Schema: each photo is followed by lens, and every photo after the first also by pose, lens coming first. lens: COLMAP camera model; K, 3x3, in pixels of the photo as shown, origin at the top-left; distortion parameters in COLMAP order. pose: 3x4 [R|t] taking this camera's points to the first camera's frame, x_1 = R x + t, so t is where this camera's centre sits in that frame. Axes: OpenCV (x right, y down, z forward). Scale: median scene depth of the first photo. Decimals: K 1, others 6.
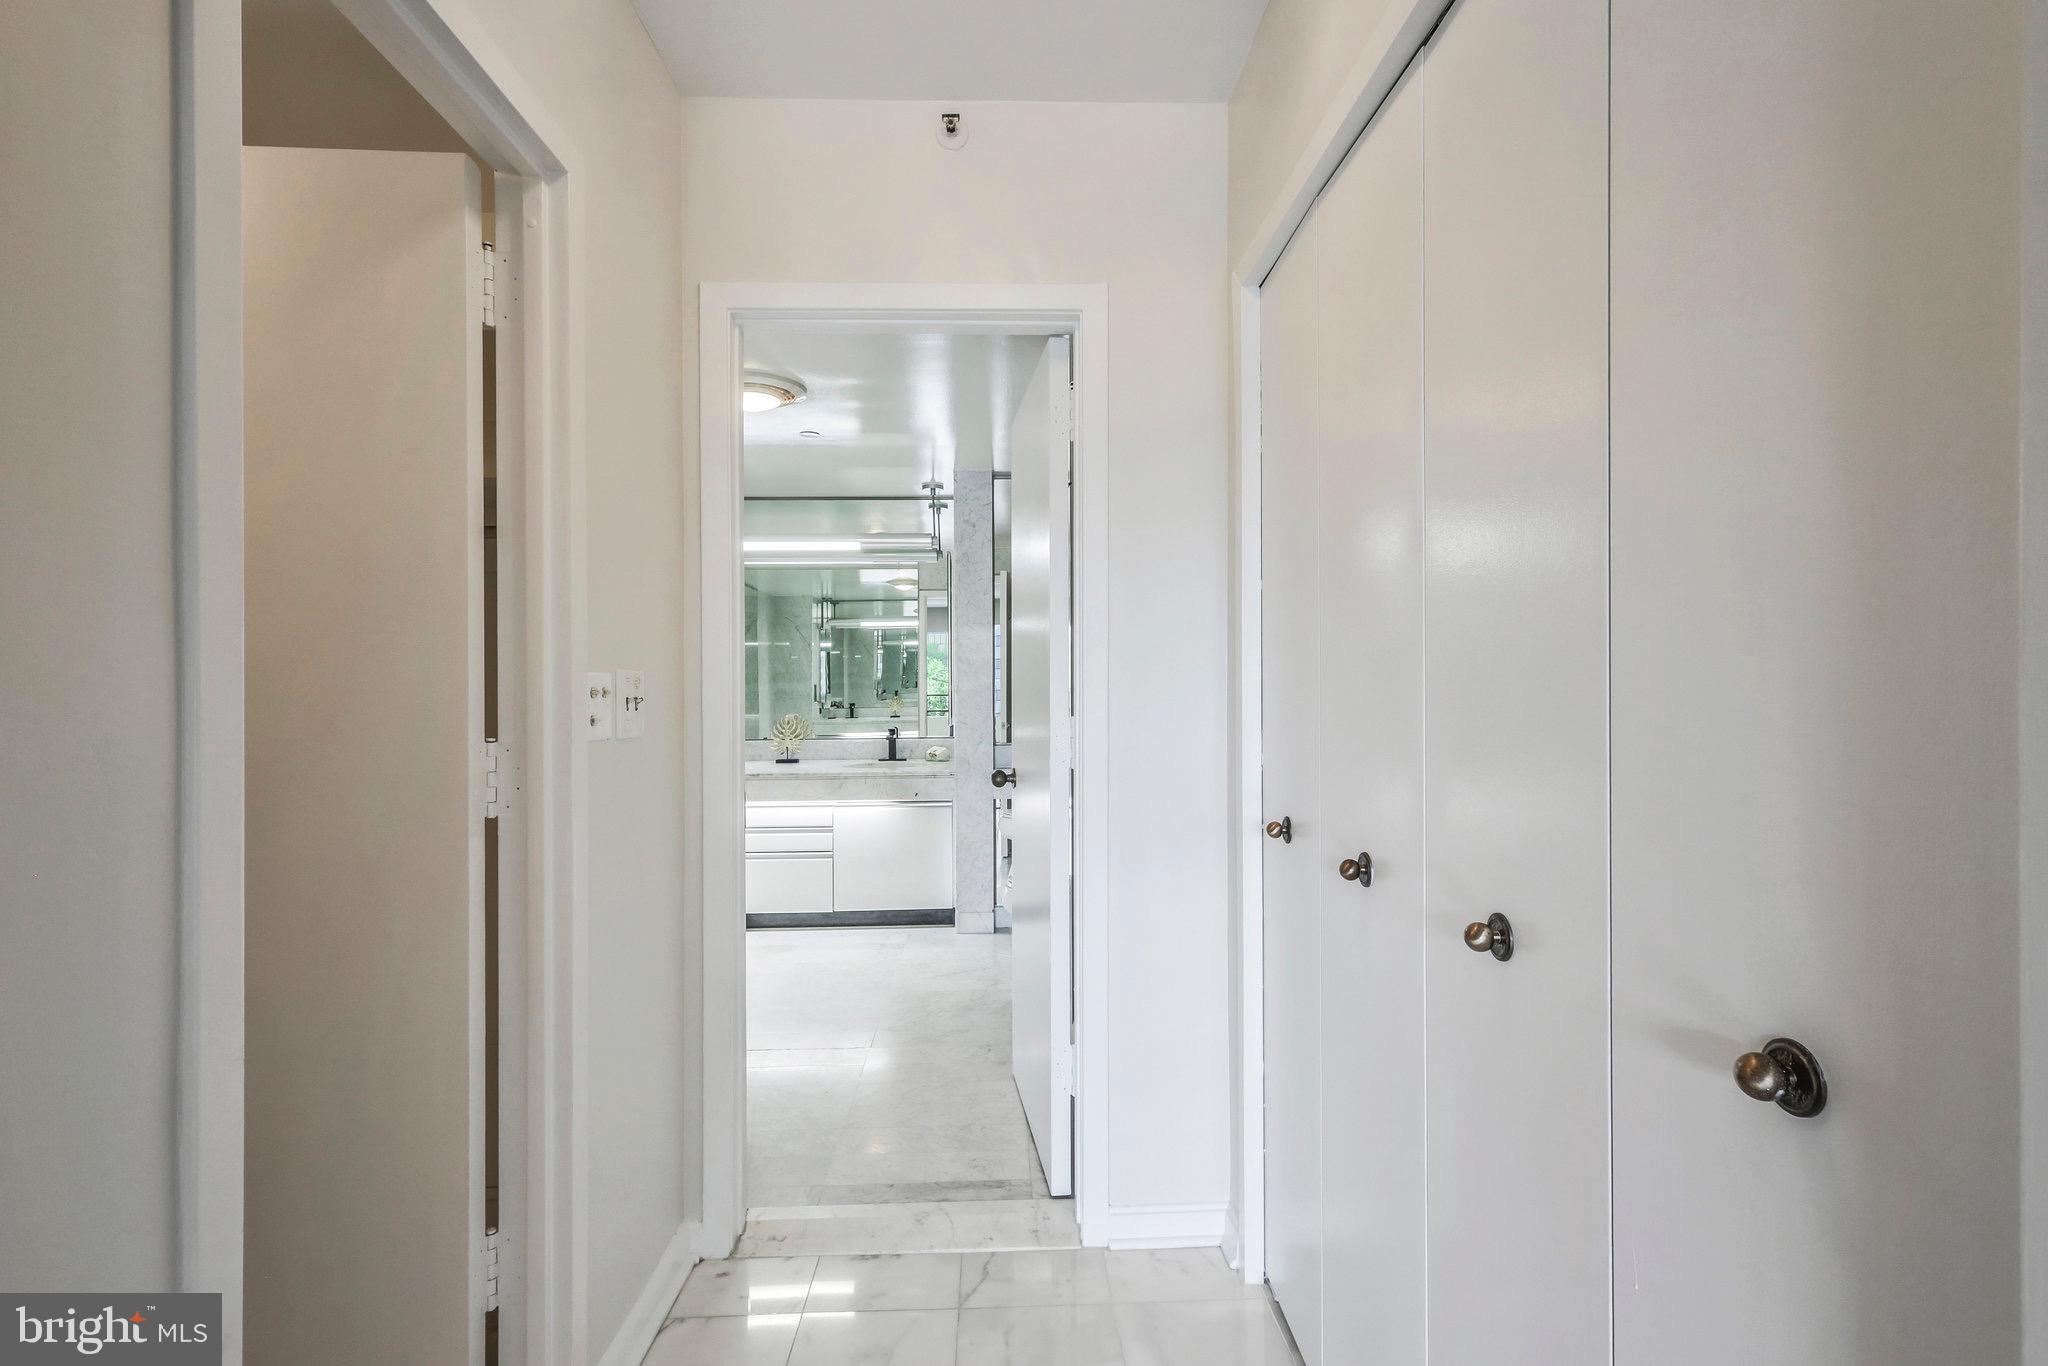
lens RADIAL K [[980.6, 0, 1017.6], [0, 980.6, 686.3], [0, 0, 1]] dist [-0.002177, 0.001810]
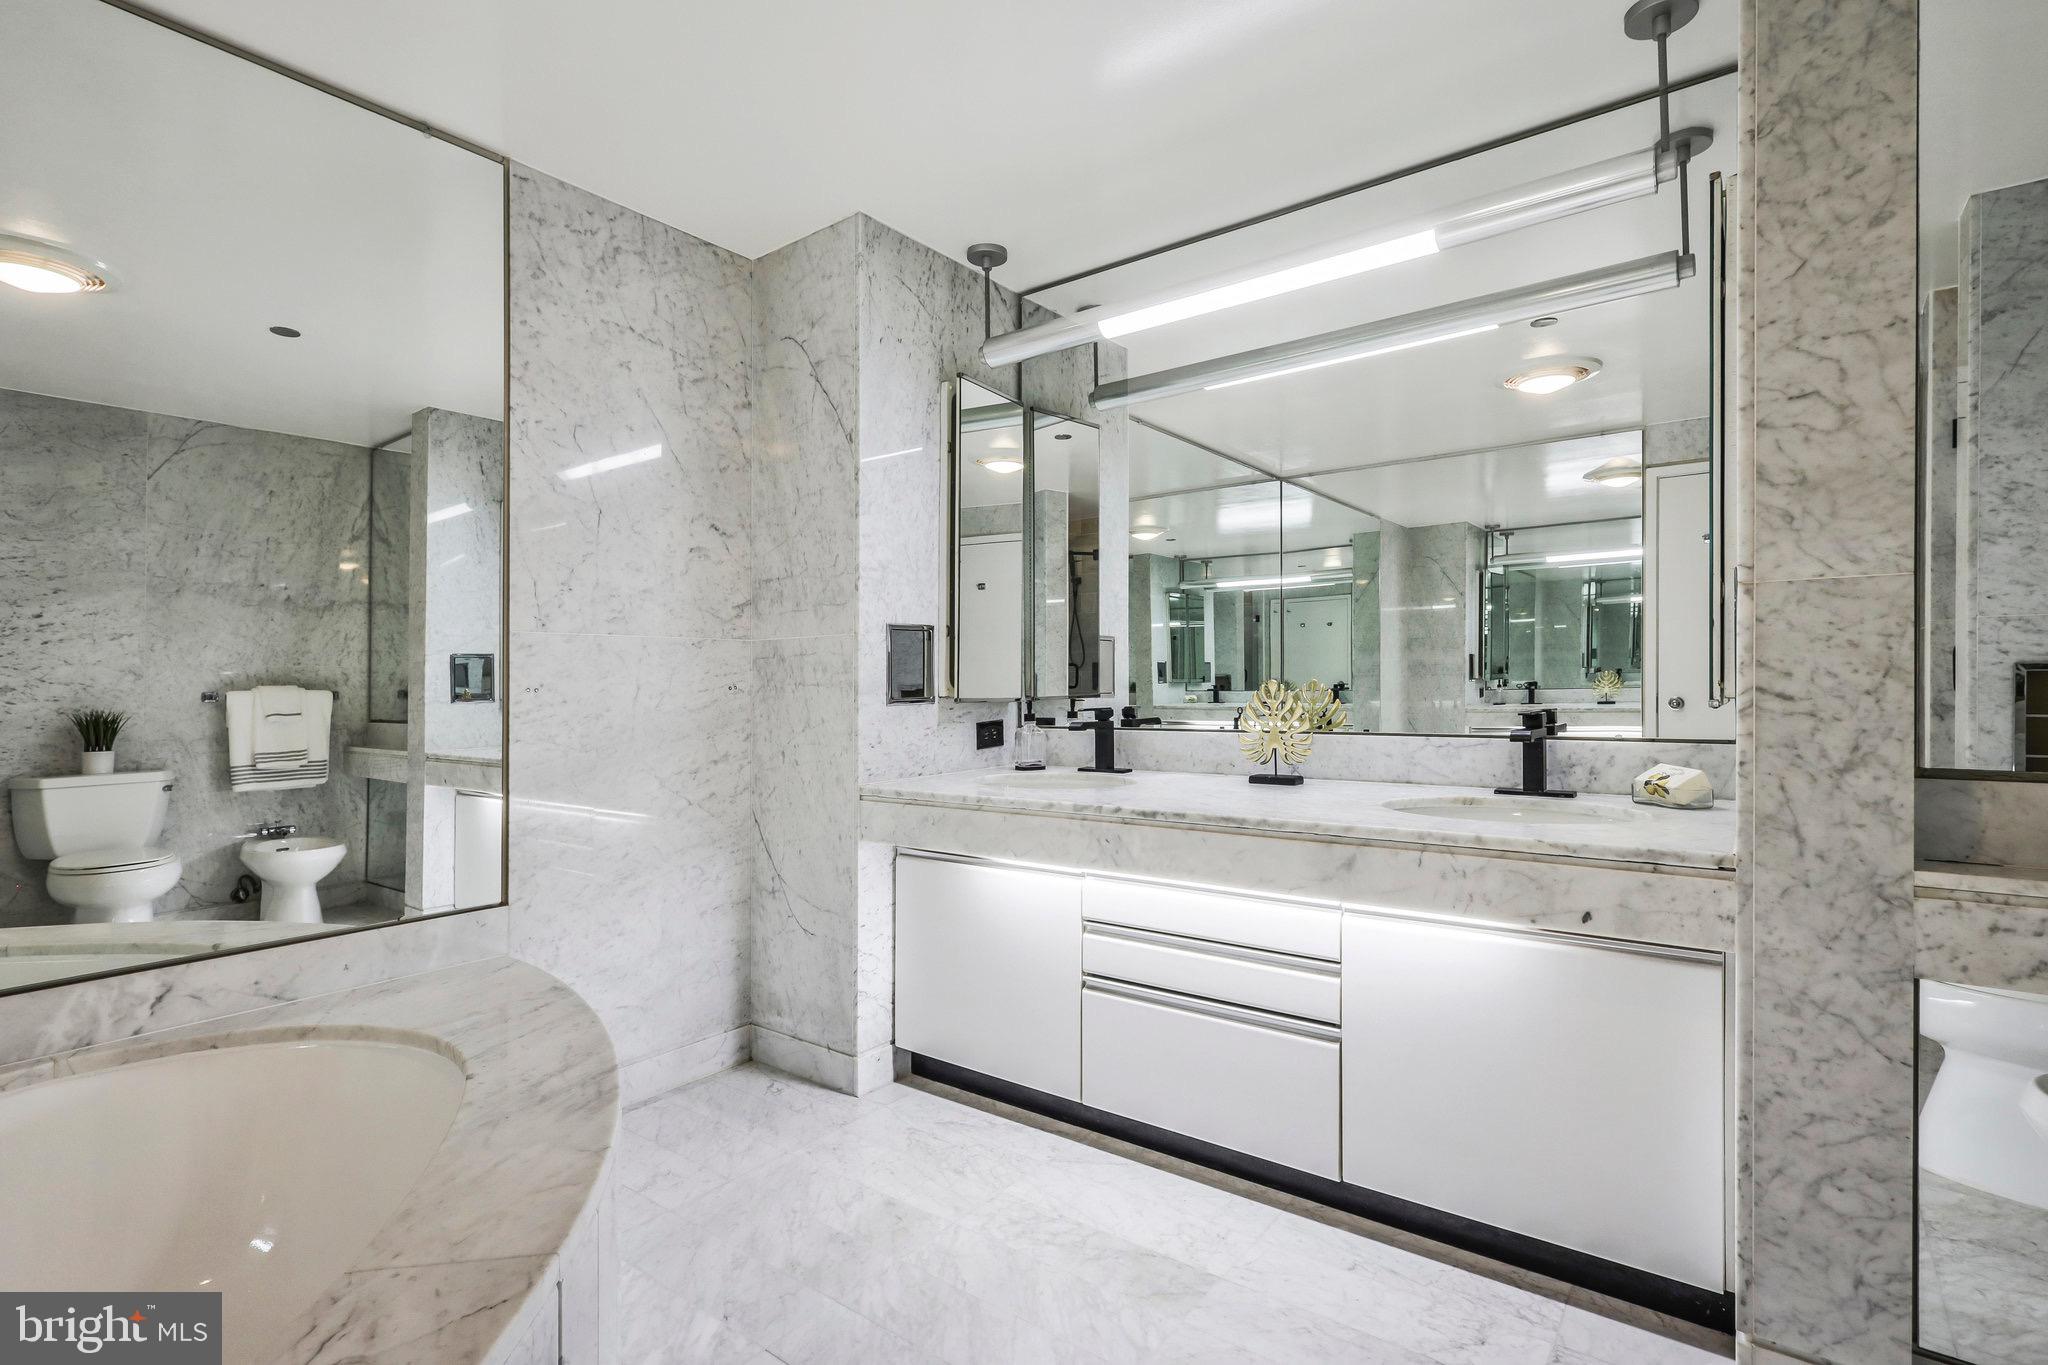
lens RADIAL K [[980.6, 0, 1019.7], [0, 980.6, 687.1], [0, 0, 1]] dist [-0.002177, 0.001810]
pose [[0.775603, 0.005857, -0.631194, -0.044678], [0.001317, 0.999940, 0.010898, 0.031114], [0.631220, -0.009283, 0.775549, 0.621507]]
